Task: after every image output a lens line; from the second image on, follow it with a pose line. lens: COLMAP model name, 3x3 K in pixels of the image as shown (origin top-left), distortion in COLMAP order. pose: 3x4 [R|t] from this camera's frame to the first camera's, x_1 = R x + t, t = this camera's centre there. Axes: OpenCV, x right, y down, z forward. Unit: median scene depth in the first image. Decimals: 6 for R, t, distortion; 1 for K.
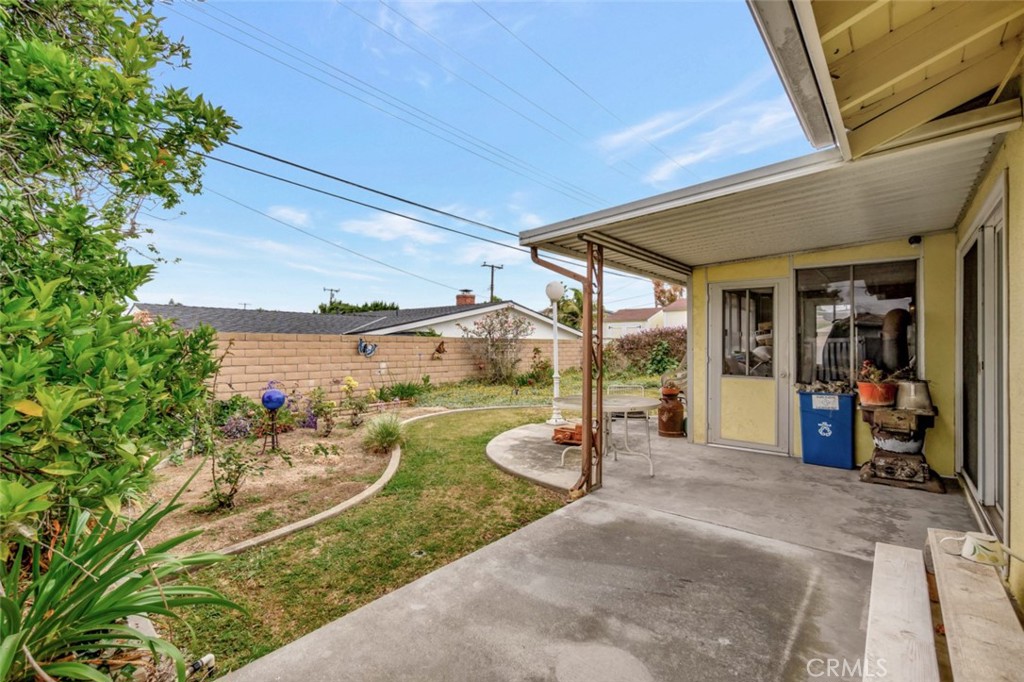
lens RADIAL K [[439.9, 0, 511.1], [0, 439.9, 339.1], [0, 0, 1]] dist [-0.011021, 0.003635]
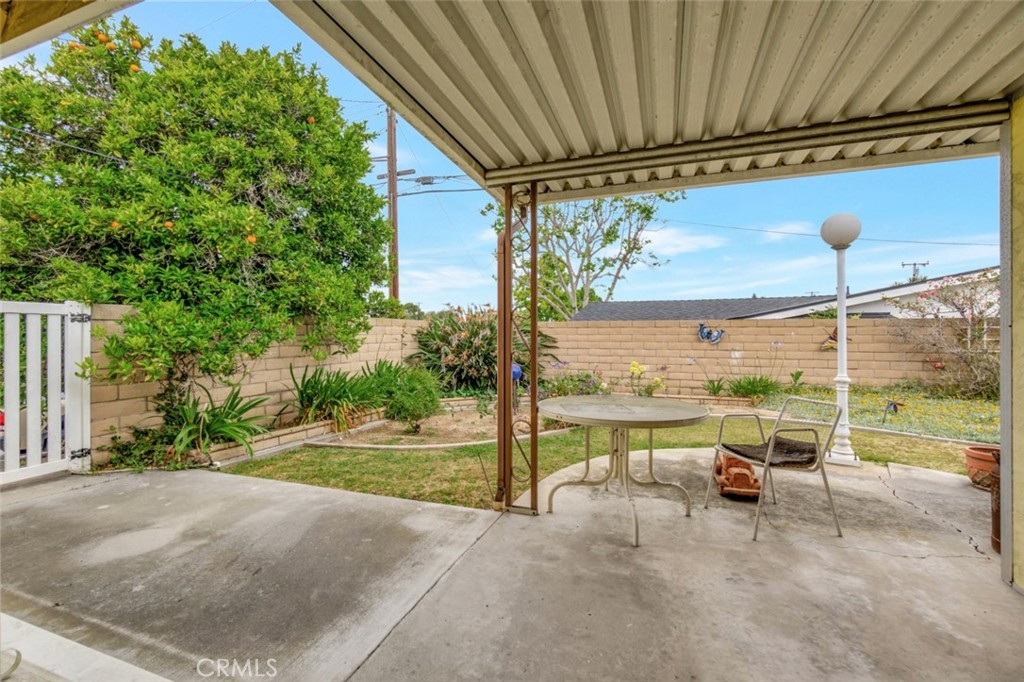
lens RADIAL K [[439.9, 0, 503.2], [0, 439.9, 334.9], [0, 0, 1]] dist [-0.011021, 0.003635]
pose [[0.360019, -0.001556, -0.932944, 0.932726], [0.012163, 0.999921, 0.003026, 0.036650], [0.932866, -0.012437, 0.360010, 0.747582]]
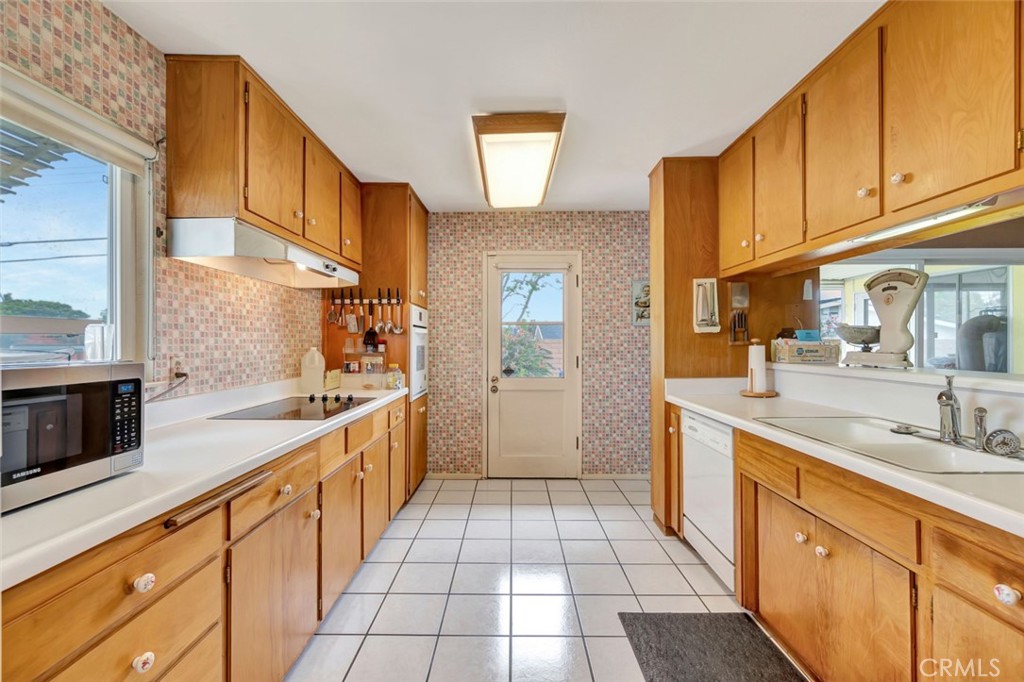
lens RADIAL K [[439.9, 0, 506.3], [0, 439.9, 338.8], [0, 0, 1]] dist [-0.011021, 0.003635]
pose [[0.653100, -0.009090, -0.757217, 1.102667], [0.011672, 0.999930, -0.001937, -0.030973], [0.757182, -0.007573, 0.653160, -0.662902]]
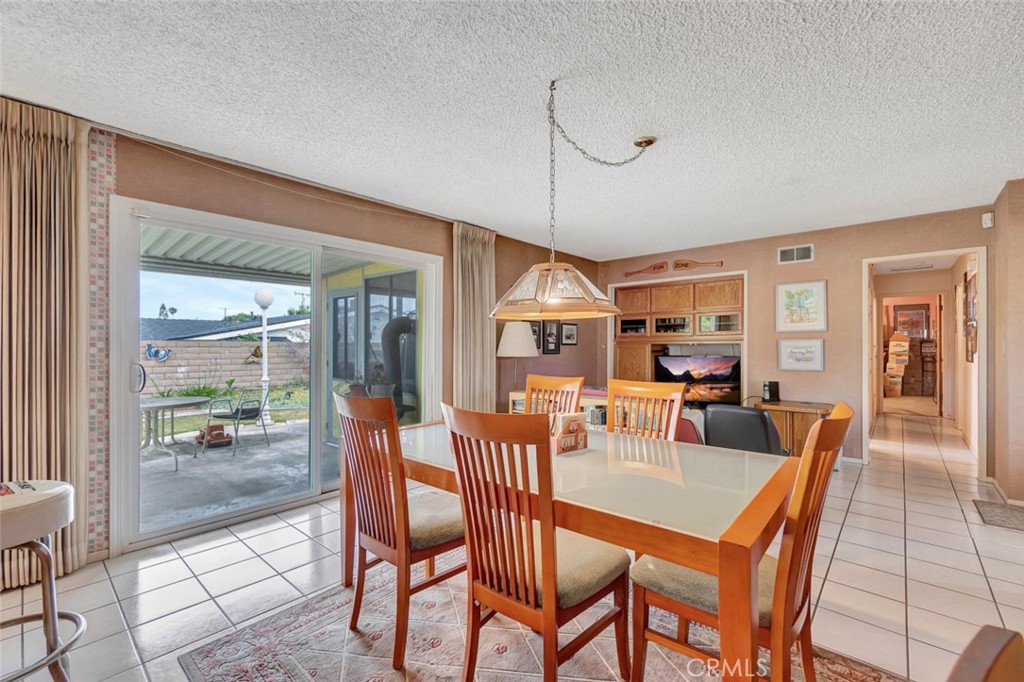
lens RADIAL K [[439.9, 0, 509.1], [0, 439.9, 347.0], [0, 0, 1]] dist [-0.011021, 0.003635]
pose [[0.999942, -0.004775, -0.009630, 1.374109], [0.004900, 0.999904, 0.012958, -0.010232], [0.009567, -0.013005, 0.999870, -0.100594]]
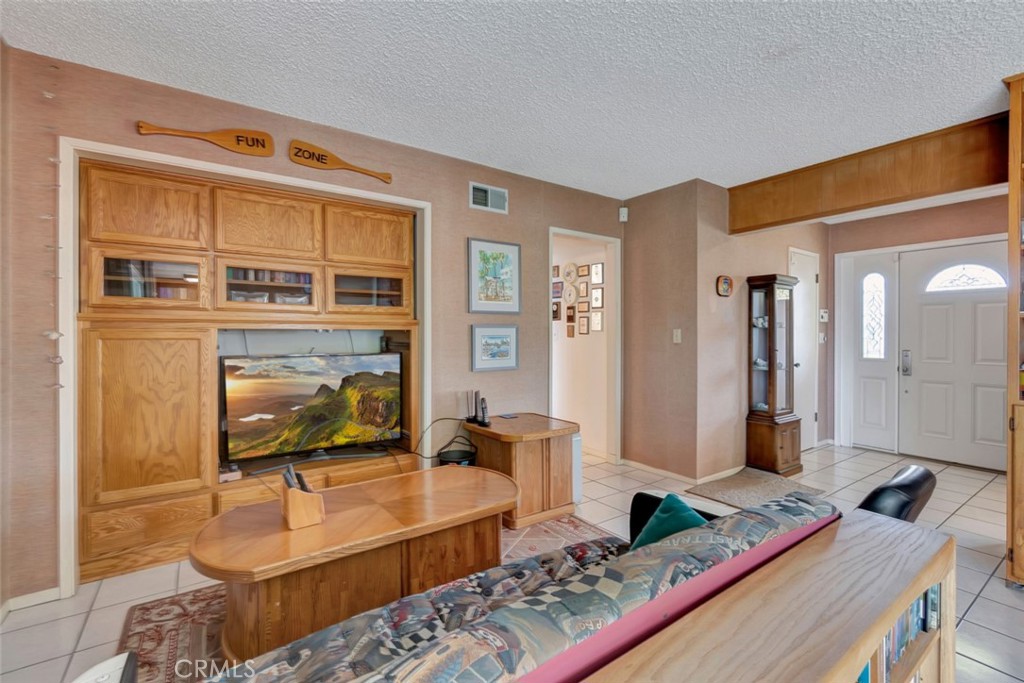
lens RADIAL K [[439.9, 0, 497.4], [0, 439.9, 337.6], [0, 0, 1]] dist [-0.011021, 0.003635]
pose [[0.254601, -0.011944, 0.966972, 1.366170], [-0.012911, 0.999793, 0.015749, -0.000106], [-0.966960, -0.016494, 0.254394, 1.008382]]
